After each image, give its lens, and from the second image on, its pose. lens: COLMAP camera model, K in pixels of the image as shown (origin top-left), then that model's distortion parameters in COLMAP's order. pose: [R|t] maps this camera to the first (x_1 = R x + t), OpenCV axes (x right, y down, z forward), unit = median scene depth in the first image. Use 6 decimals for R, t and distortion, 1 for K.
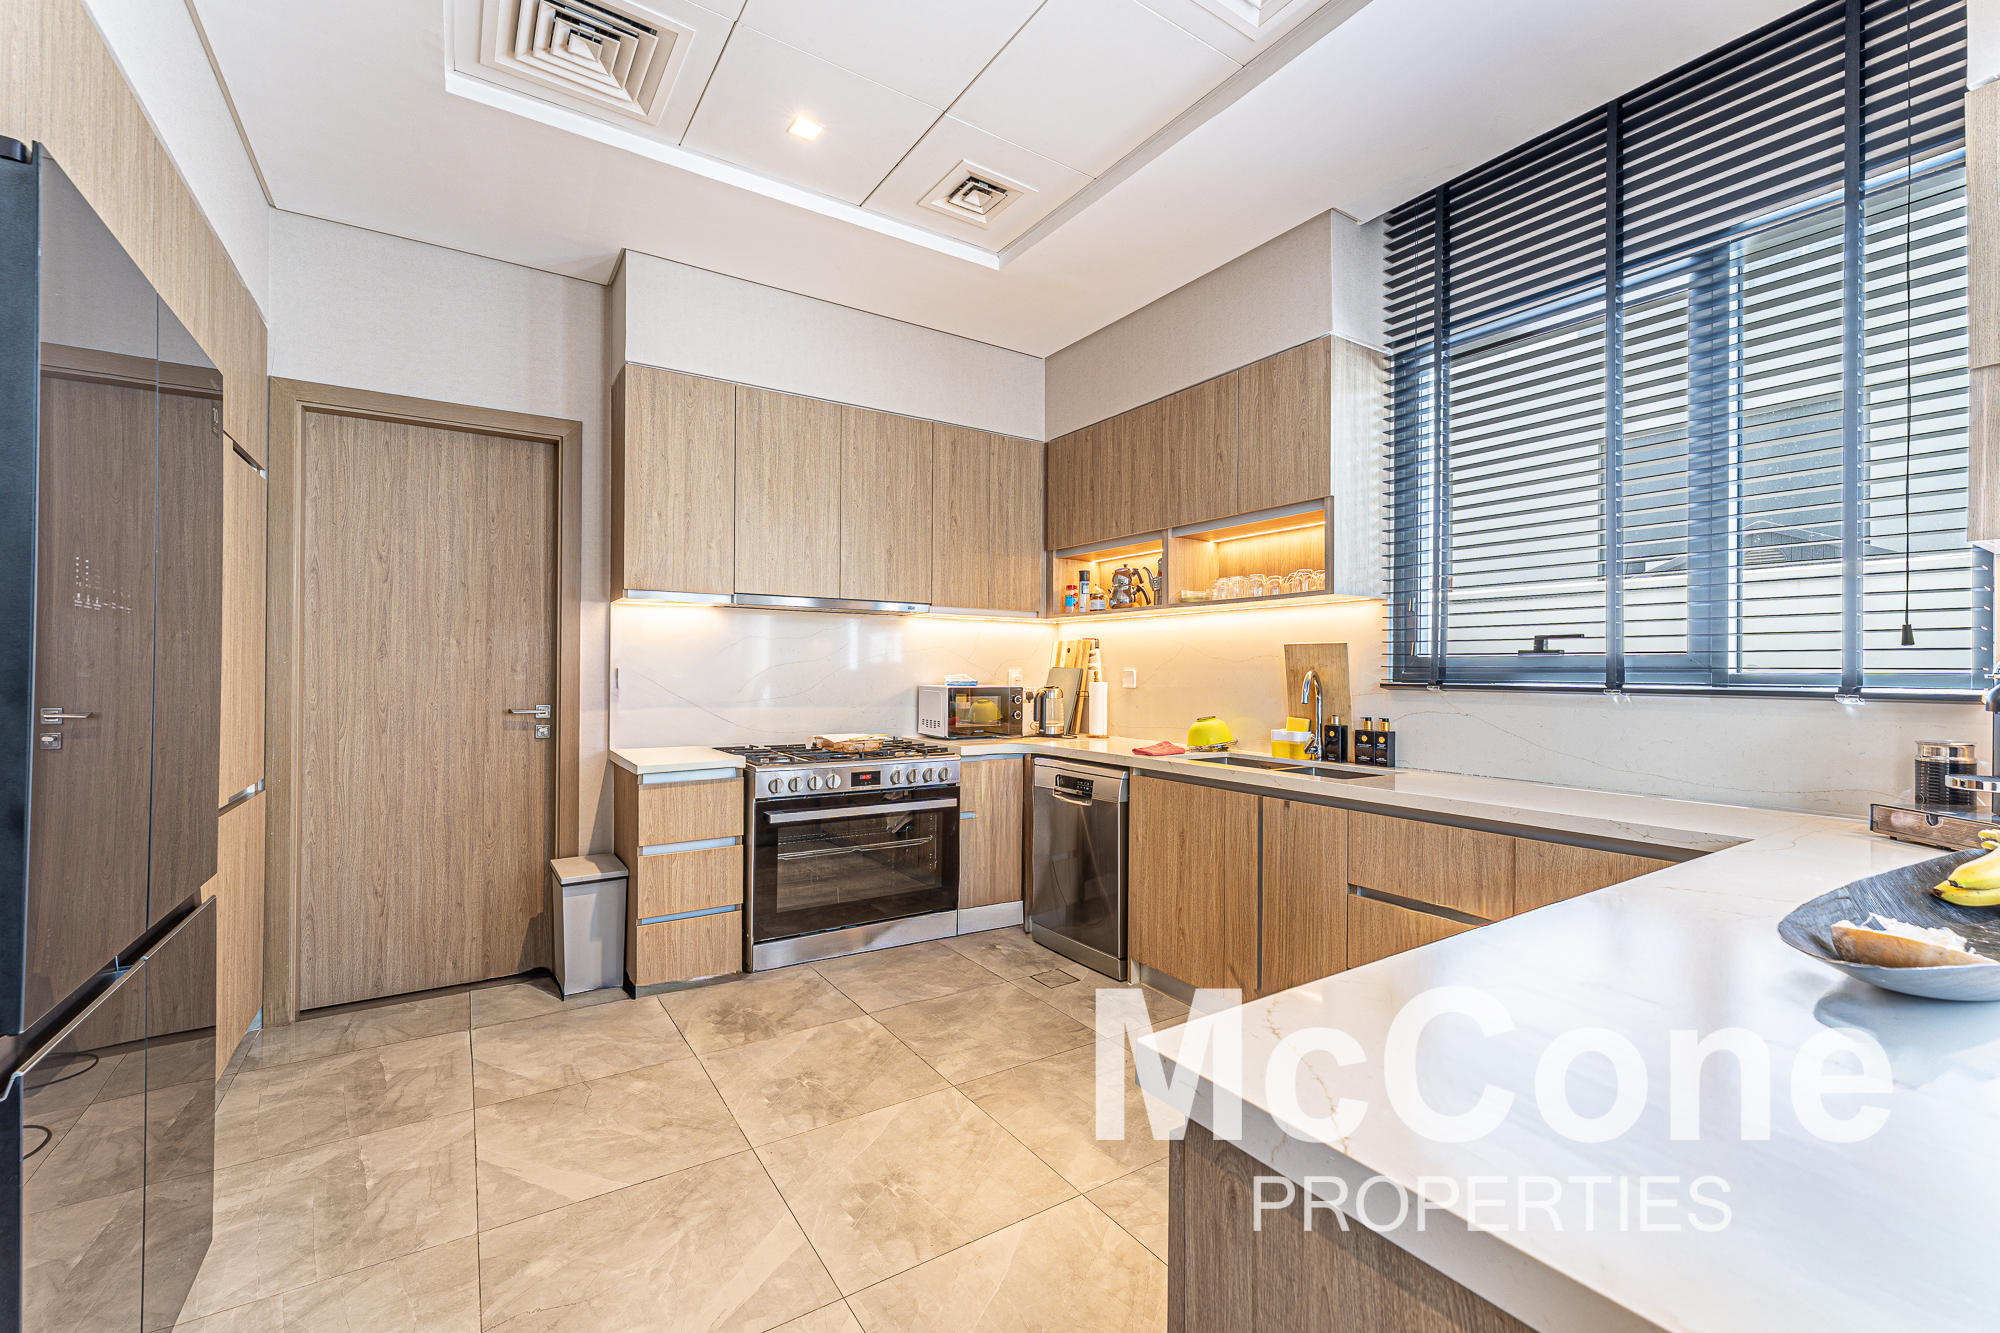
lens RADIAL K [[818.5, 0, 997.2], [0, 818.5, 666.5], [0, 0, 1]] dist [-0.001616, 0.000016]
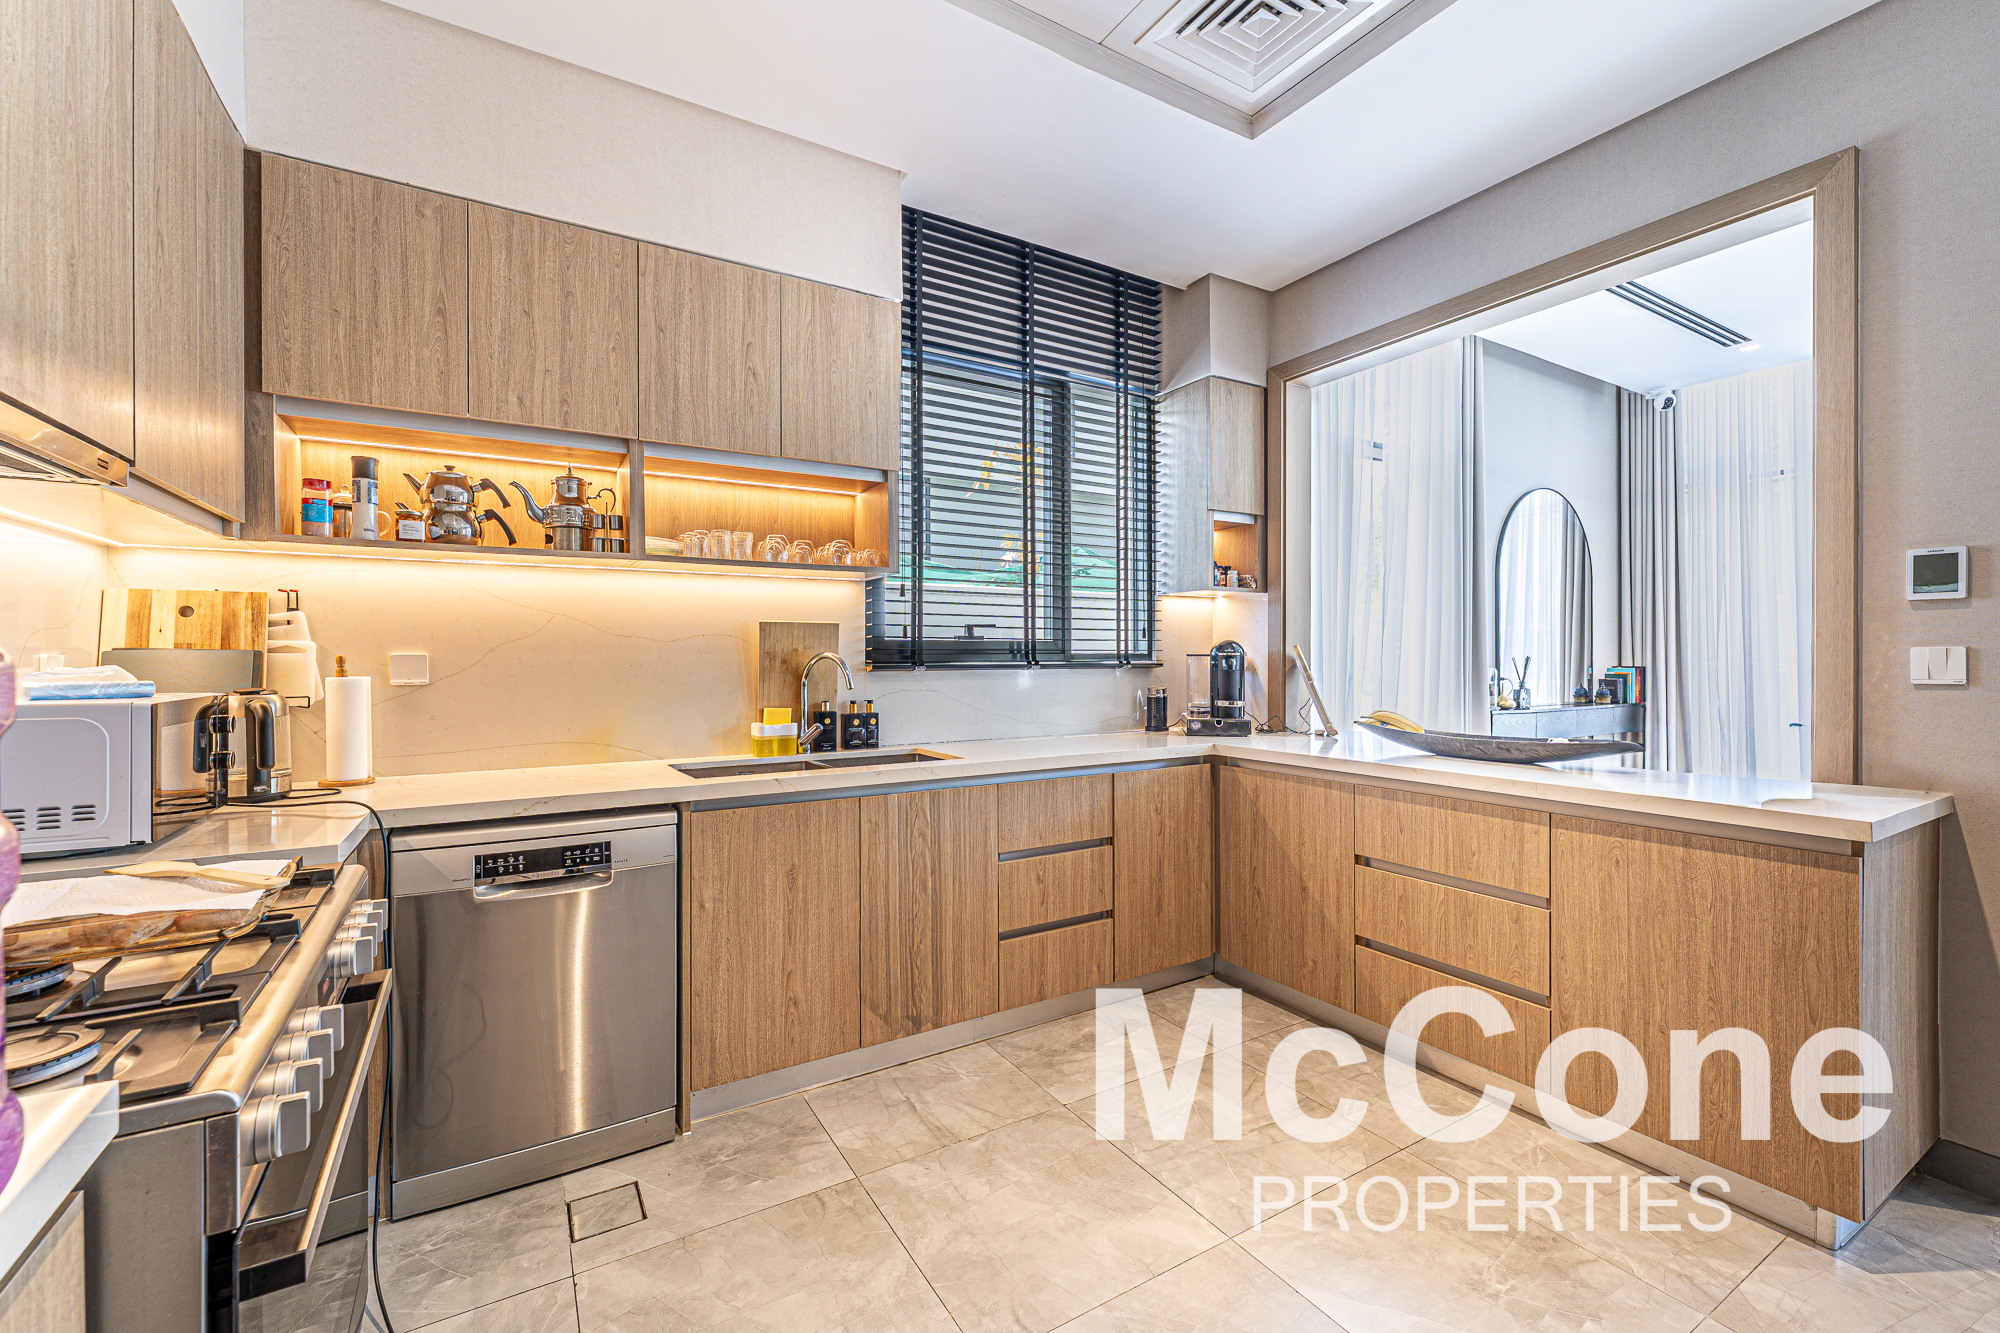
lens RADIAL K [[818.5, 0, 995.4], [0, 818.5, 656.4], [0, 0, 1]] dist [-0.001616, 0.000016]
pose [[0.047202, -0.009698, 0.998838, -0.487965], [-0.003631, 0.999945, 0.009880, -0.000547], [-0.998879, -0.004093, 0.047164, 0.744374]]
